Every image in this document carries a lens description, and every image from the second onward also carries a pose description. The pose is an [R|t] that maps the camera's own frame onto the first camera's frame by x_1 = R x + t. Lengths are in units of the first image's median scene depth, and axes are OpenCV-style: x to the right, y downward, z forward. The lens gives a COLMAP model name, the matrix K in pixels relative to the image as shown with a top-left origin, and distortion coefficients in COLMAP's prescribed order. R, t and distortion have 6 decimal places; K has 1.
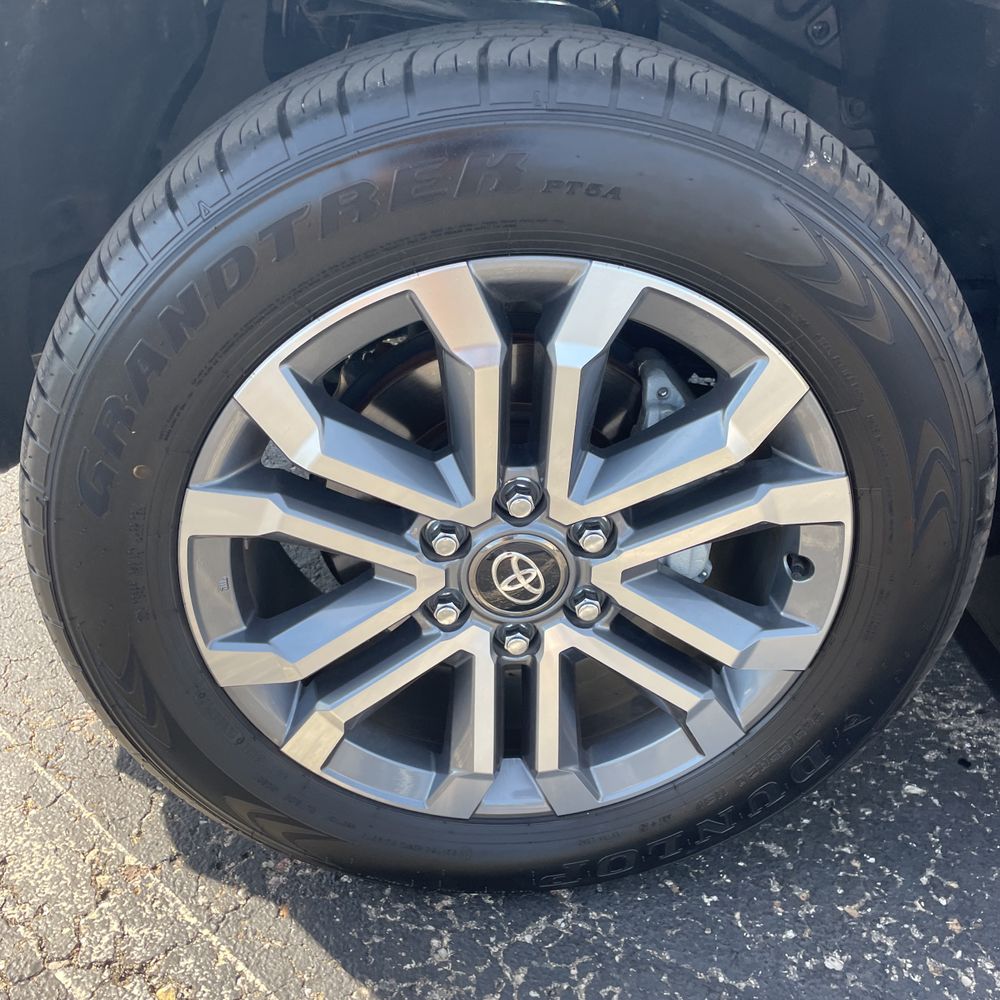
lens RADIAL K [[998.3, 0, 489.0], [0, 998.3, 488.7], [0, 0, 1]] dist [0.083265, -0.118395]
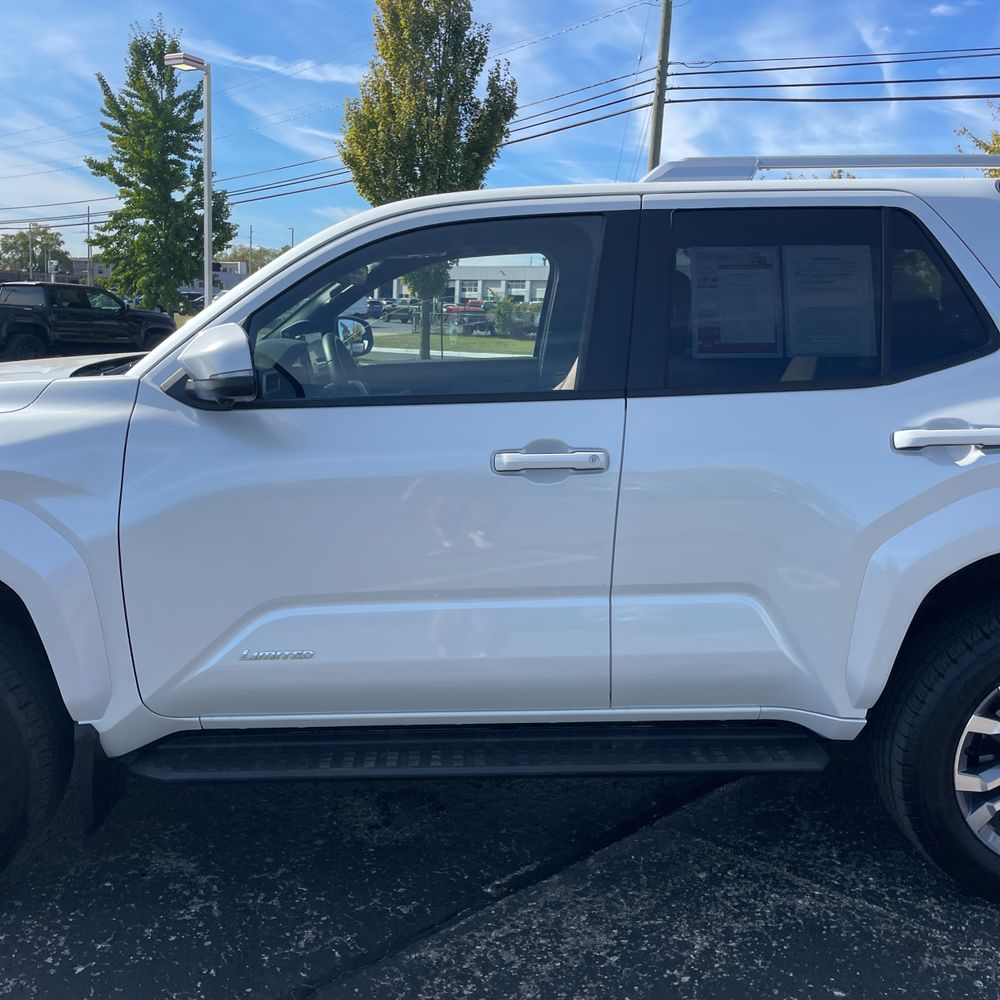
lens RADIAL K [[998.3, 0, 489.0], [0, 998.3, 488.7], [0, 0, 1]] dist [0.083265, -0.118395]
pose [[0.998860, -0.023636, -0.041469, 1.926467], [0.008640, 0.943966, -0.329929, 0.305128], [0.046944, 0.329195, 0.943094, -1.902128]]
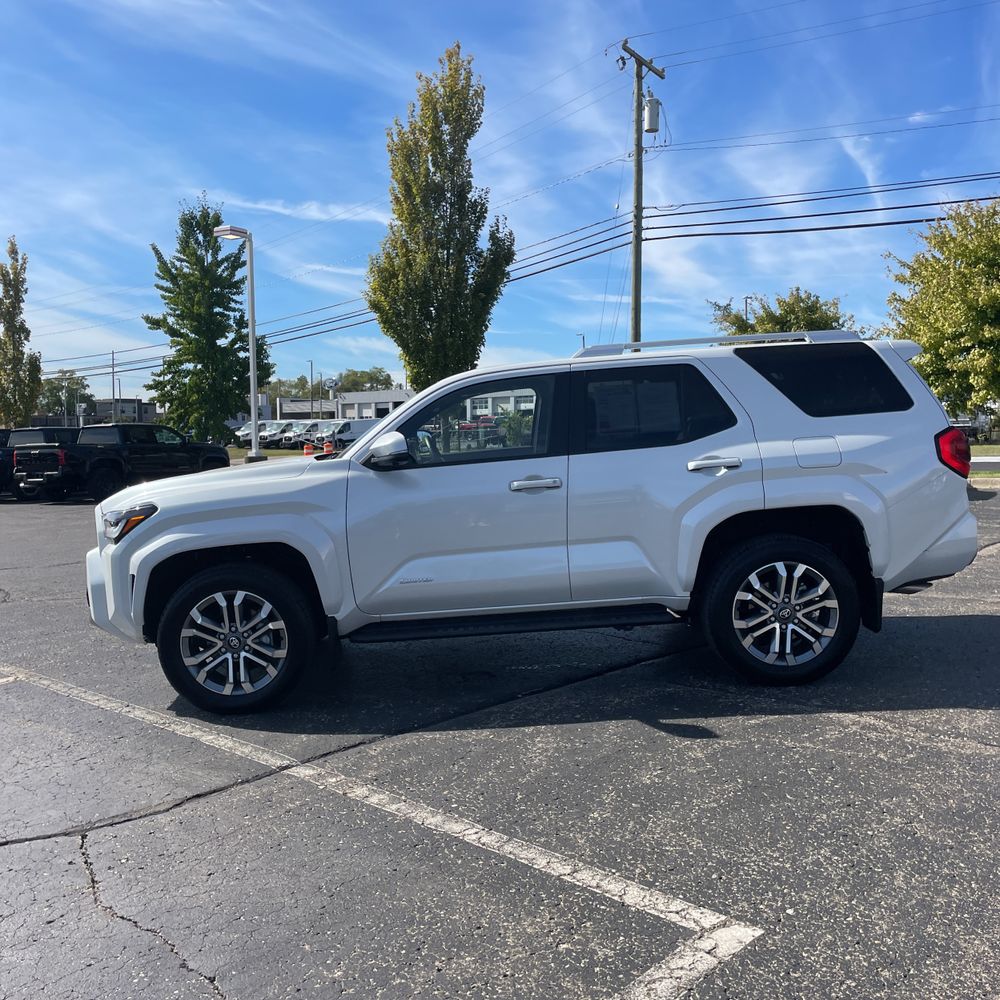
lens RADIAL K [[998.3, 0, 489.0], [0, 998.3, 488.7], [0, 0, 1]] dist [0.083265, -0.118395]
pose [[0.995046, -0.084276, -0.052740, 2.021205], [0.053031, 0.898644, -0.435462, 2.041218], [0.084093, 0.430508, 0.898661, -4.907273]]
